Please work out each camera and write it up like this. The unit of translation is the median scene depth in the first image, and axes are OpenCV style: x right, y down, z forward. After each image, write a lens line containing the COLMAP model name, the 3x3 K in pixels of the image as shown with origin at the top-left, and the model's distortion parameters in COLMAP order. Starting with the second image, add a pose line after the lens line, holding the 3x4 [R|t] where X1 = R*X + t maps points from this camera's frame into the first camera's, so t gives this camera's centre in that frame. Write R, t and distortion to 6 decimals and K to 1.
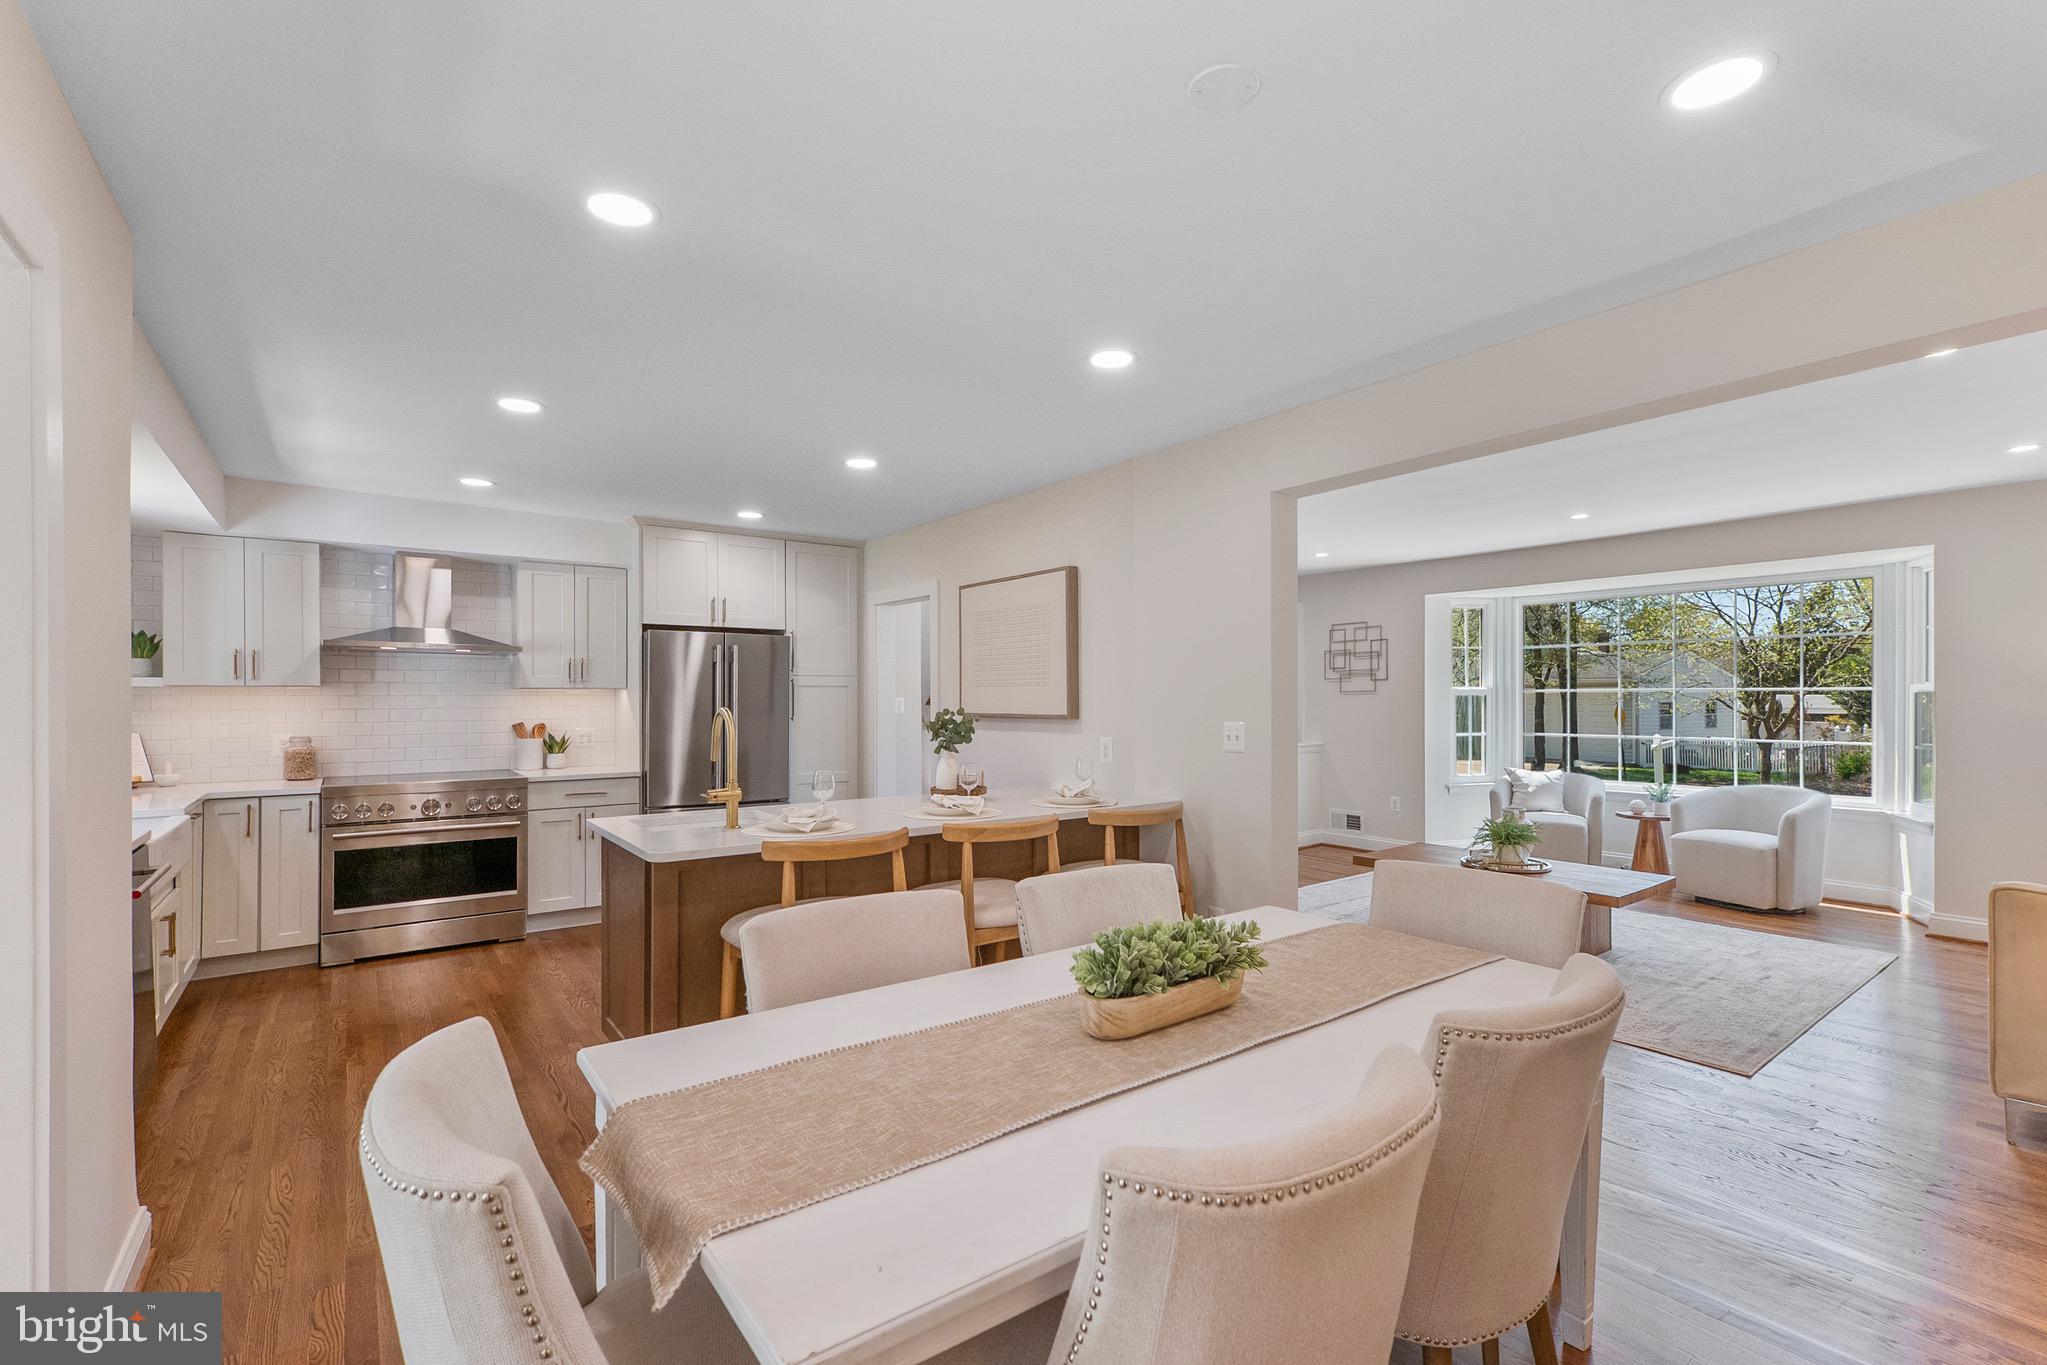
lens RADIAL K [[892.7, 0, 1021.9], [0, 892.7, 698.3], [0, 0, 1]] dist [0.008627, 0.000416]
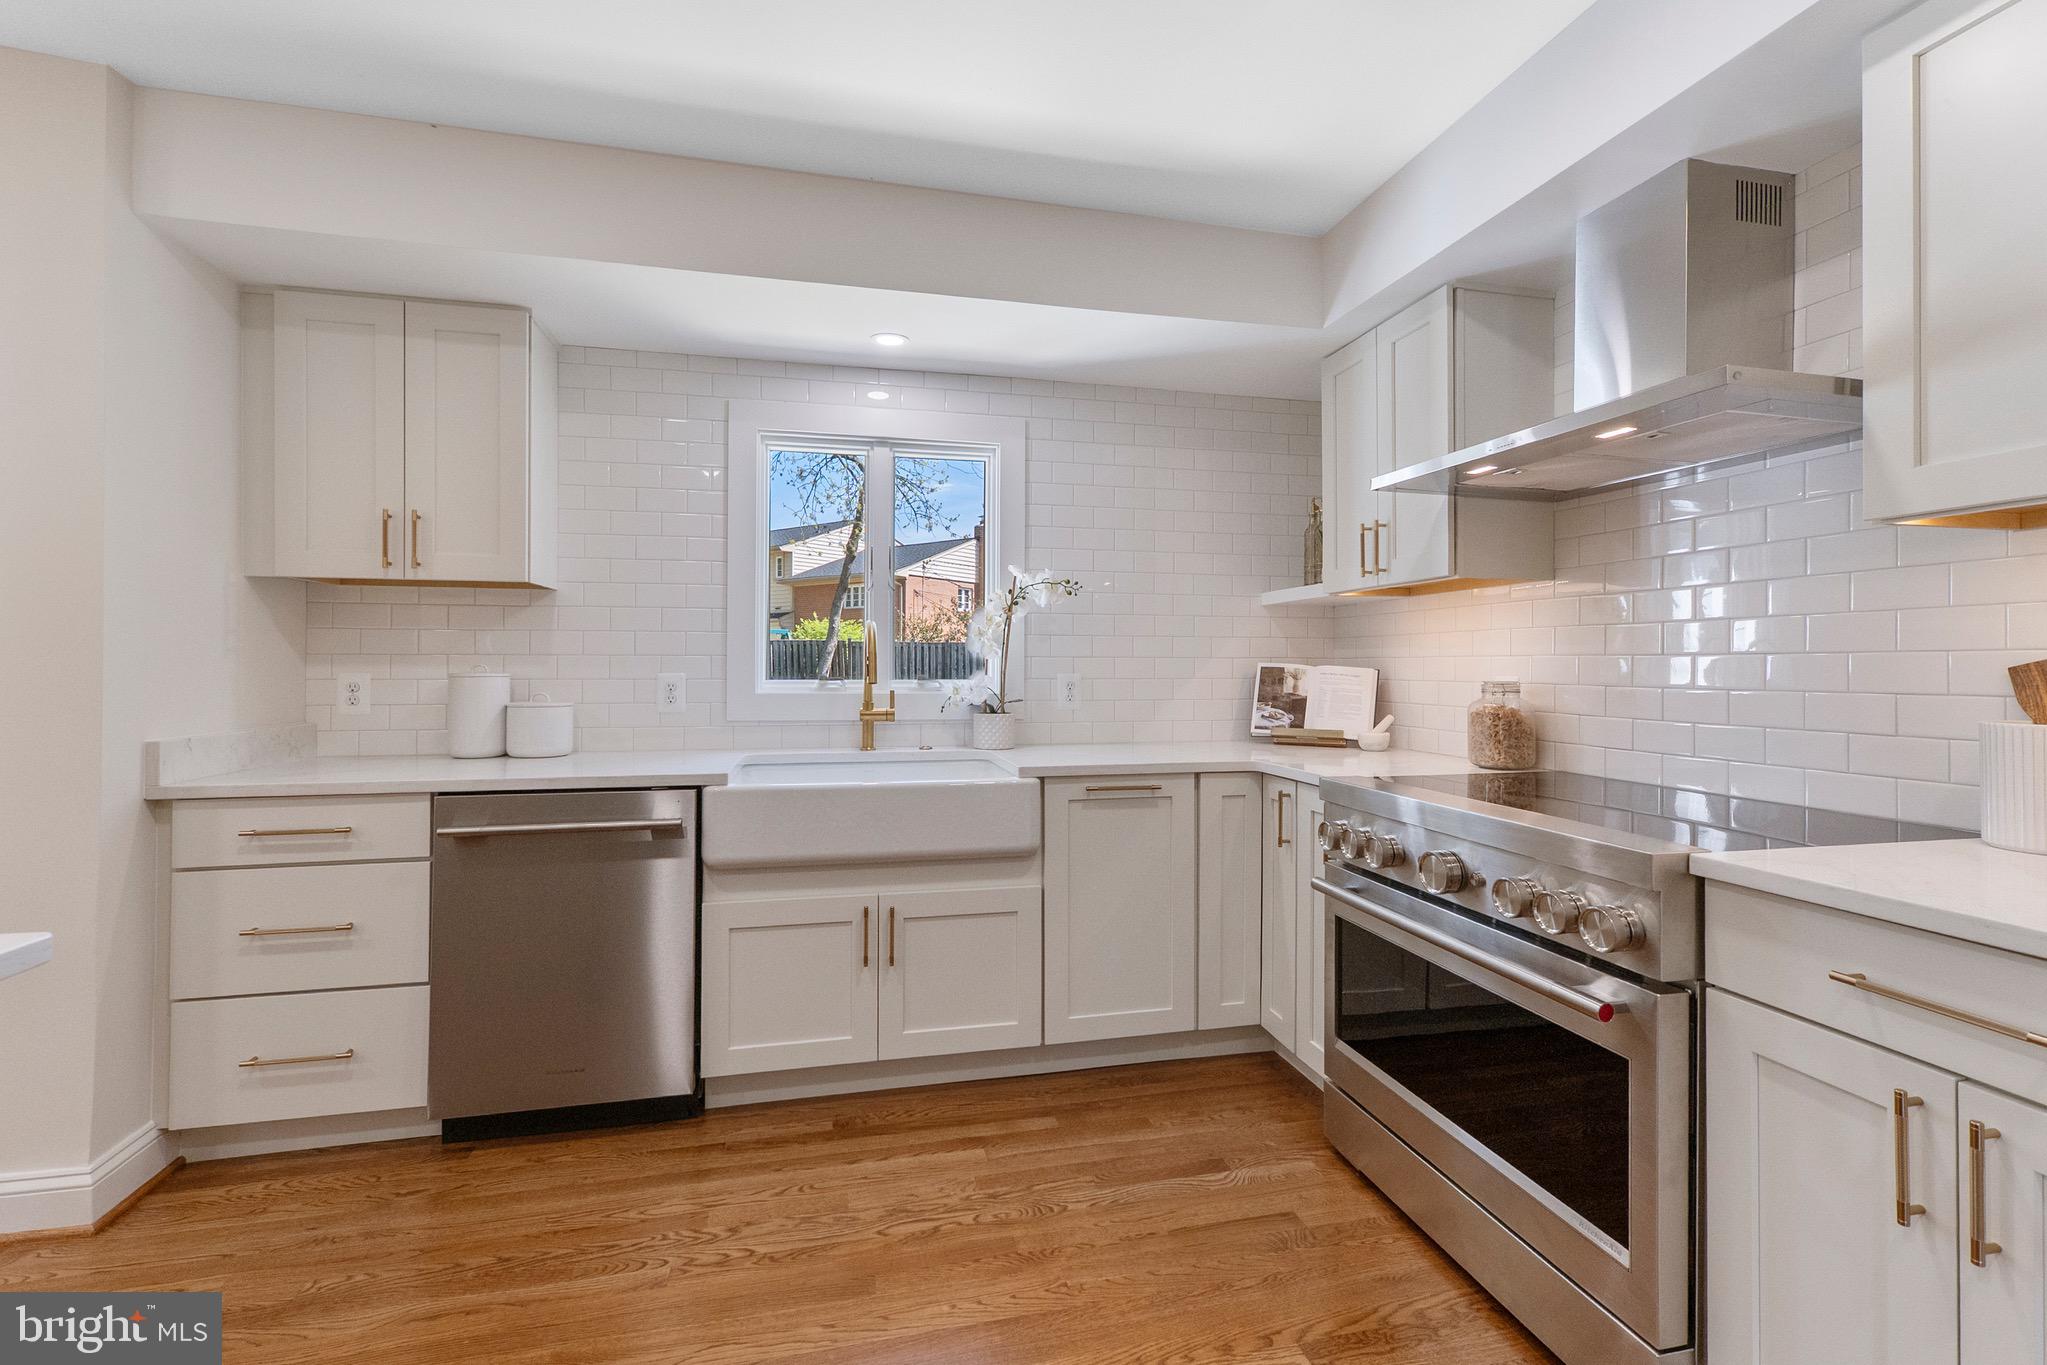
lens RADIAL K [[892.7, 0, 1026.5], [0, 892.7, 659.6], [0, 0, 1]] dist [0.008627, 0.000416]
pose [[-0.406624, -0.005864, -0.913577, -0.235557], [-0.003310, 0.999982, -0.004946, 0.033103], [0.913590, 0.001013, -0.406636, 0.939401]]
